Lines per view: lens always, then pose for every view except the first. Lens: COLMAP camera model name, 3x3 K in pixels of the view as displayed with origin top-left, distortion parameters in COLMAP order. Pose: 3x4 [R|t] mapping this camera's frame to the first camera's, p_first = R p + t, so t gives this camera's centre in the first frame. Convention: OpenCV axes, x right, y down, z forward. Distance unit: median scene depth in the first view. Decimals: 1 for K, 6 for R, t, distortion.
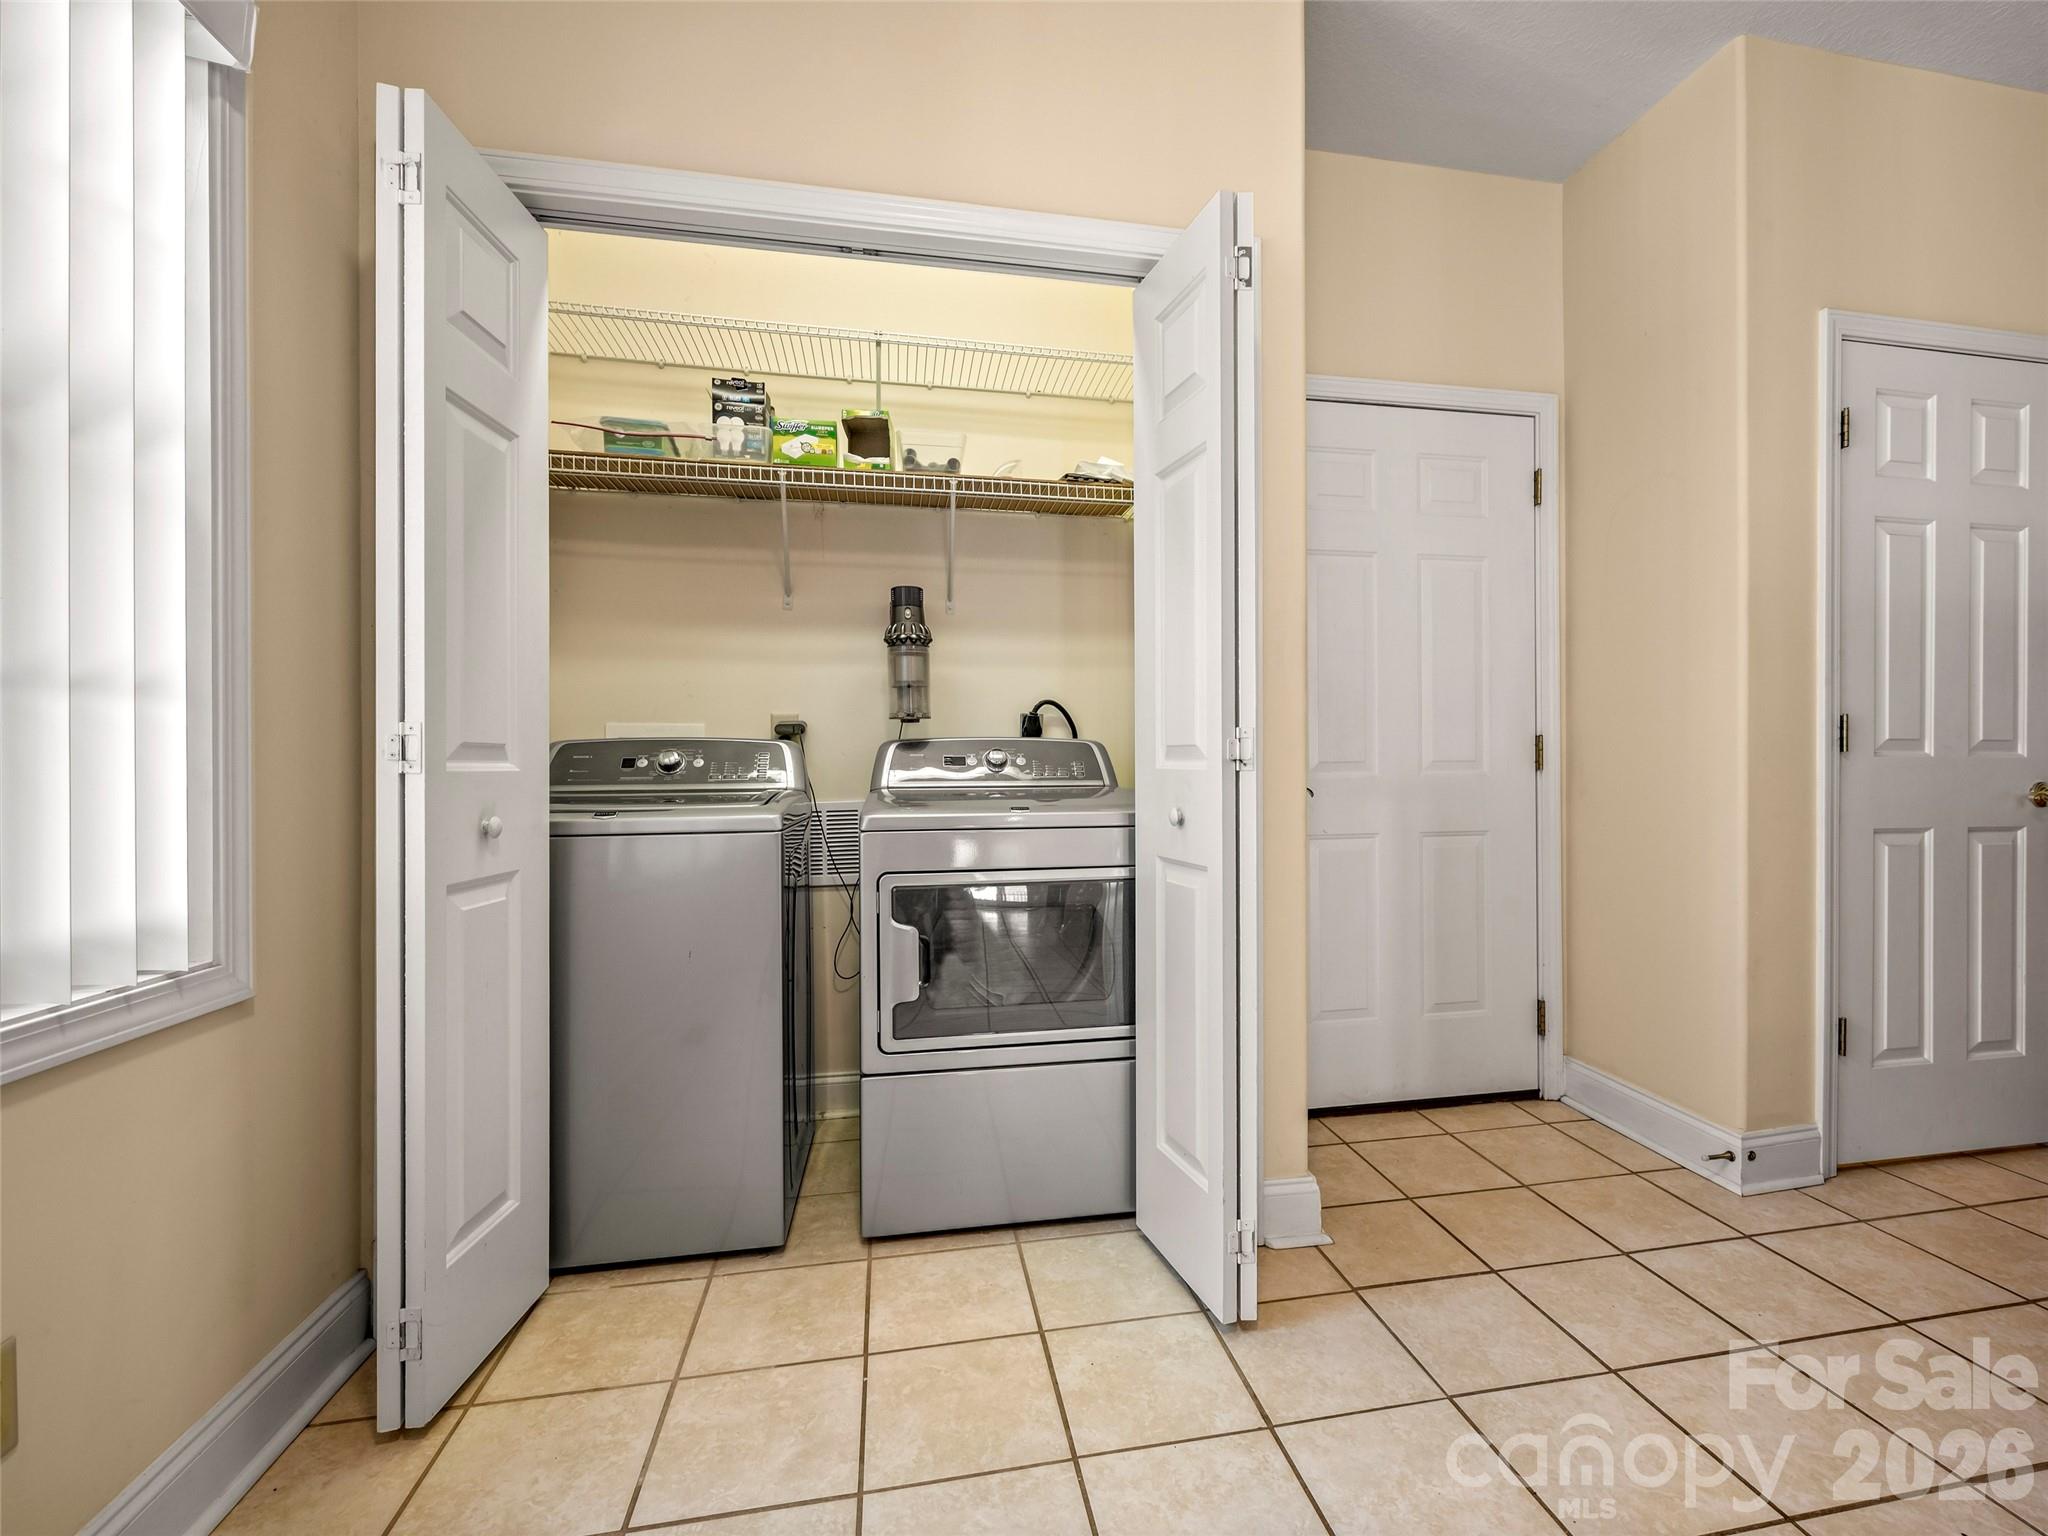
lens RADIAL K [[917.5, 0, 1080.7], [0, 917.5, 763.6], [0, 0, 1]] dist [-0.003771, 0.000798]
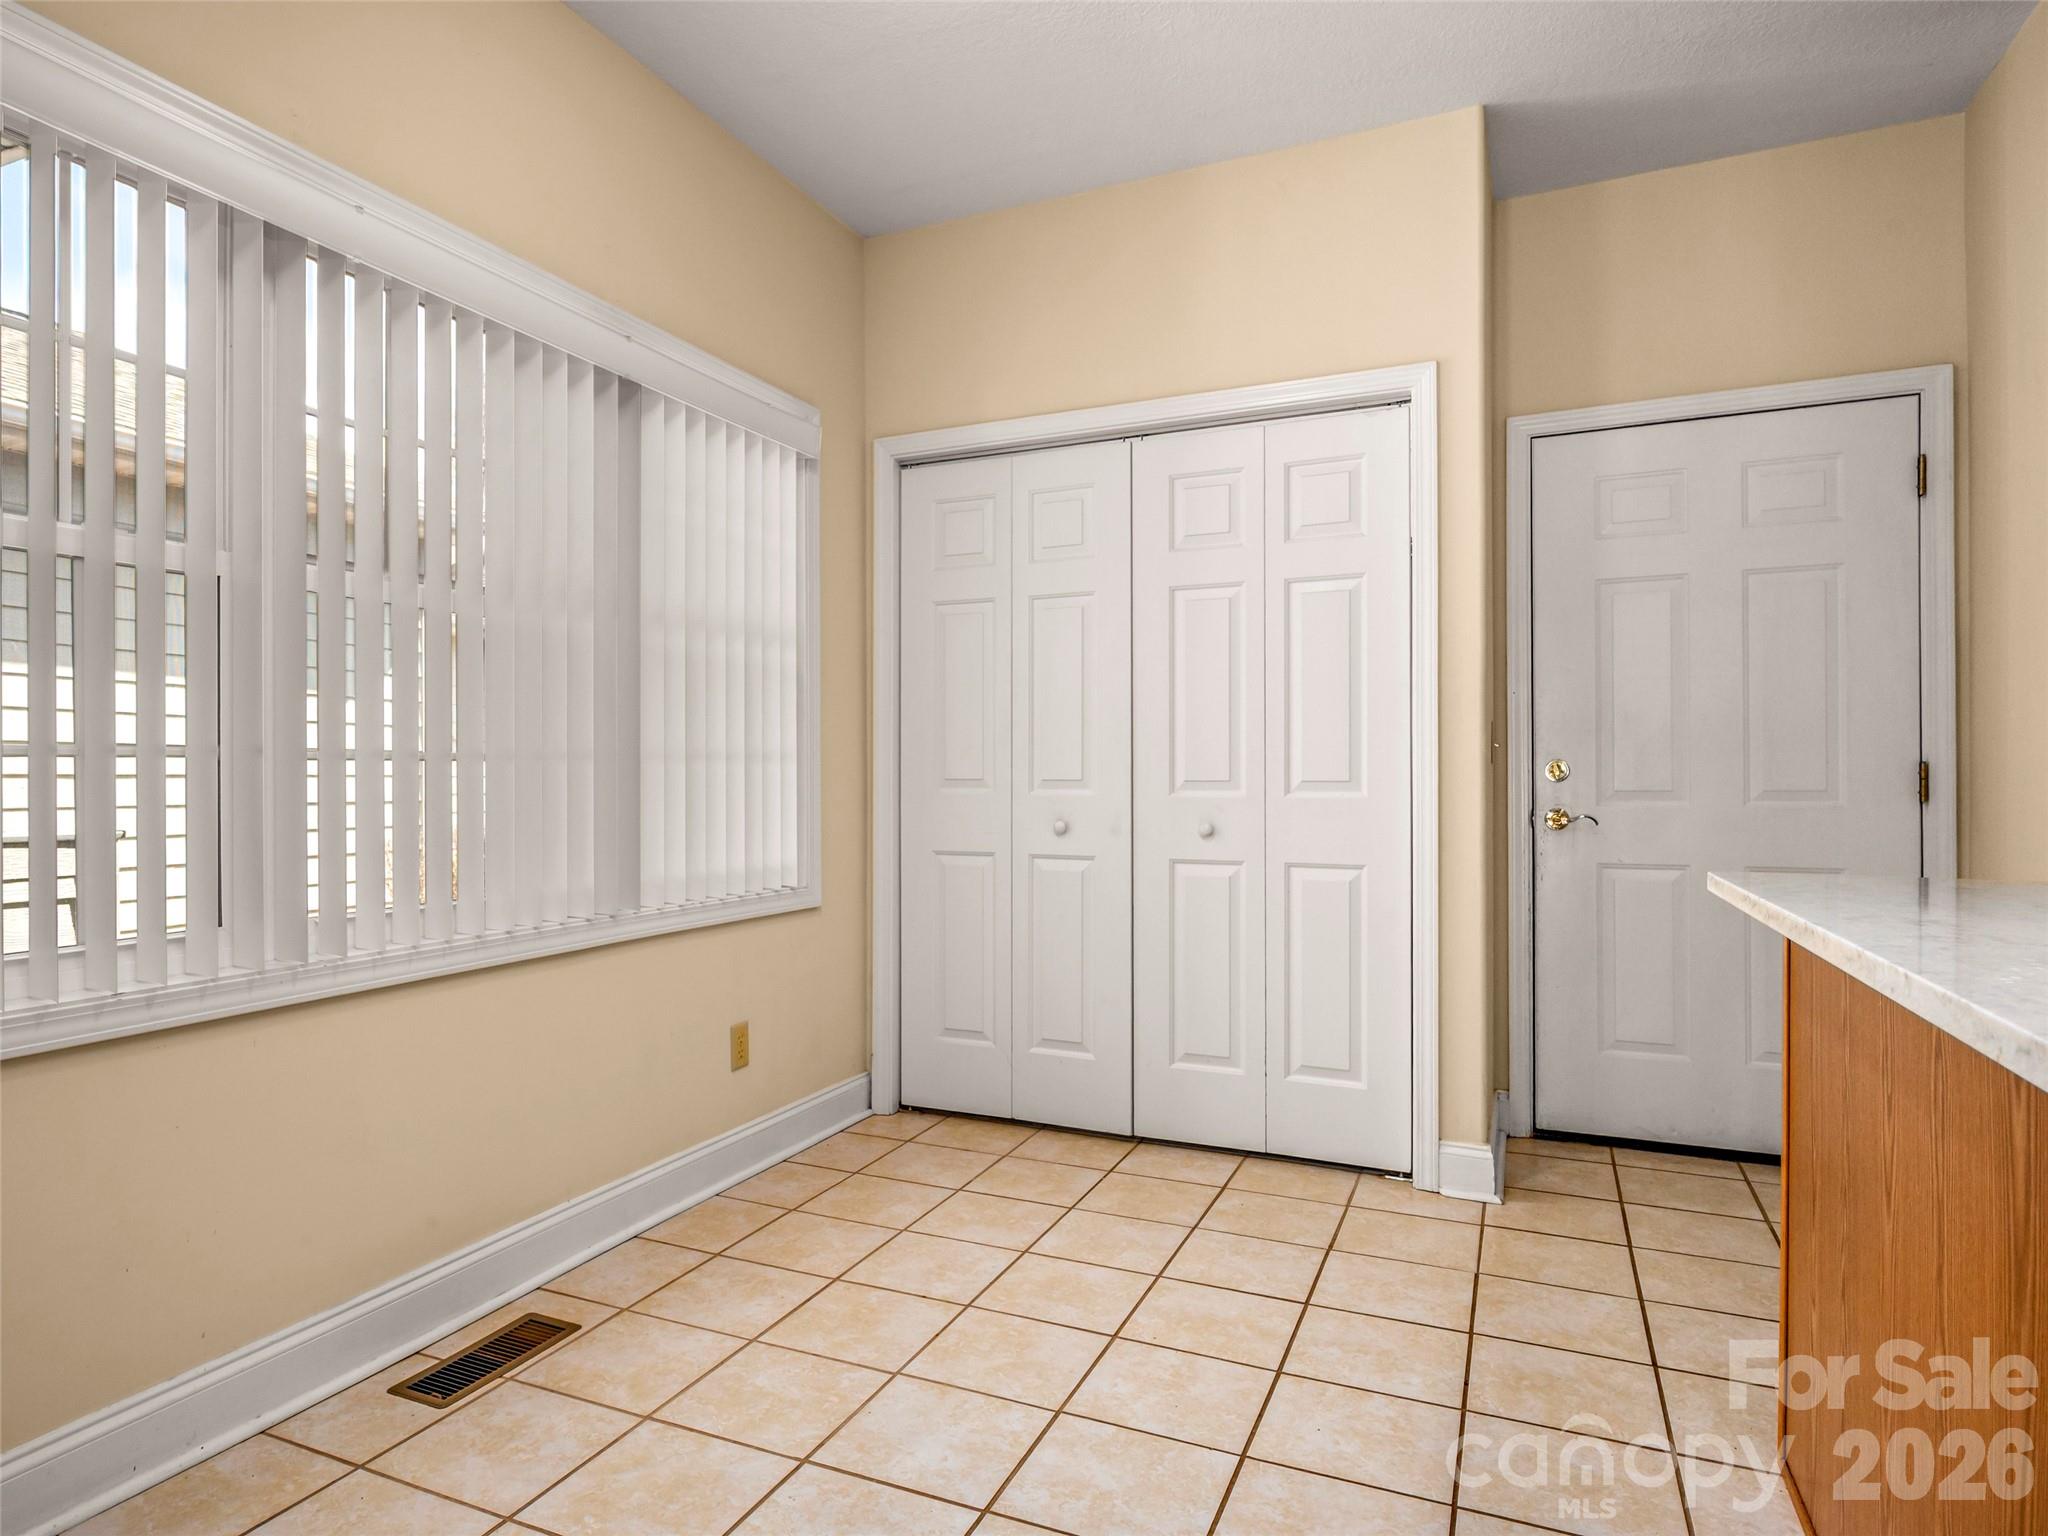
lens RADIAL K [[1208.3, 0, 953.0], [0, 1208.3, 779.7], [0, 0, 1]] dist [0.001871, -0.002322]
pose [[0.795638, 0.003725, -0.605760, 0.565731], [-0.000057, 0.999982, 0.006073, -0.025888], [0.605772, -0.004798, 0.795624, -0.567390]]
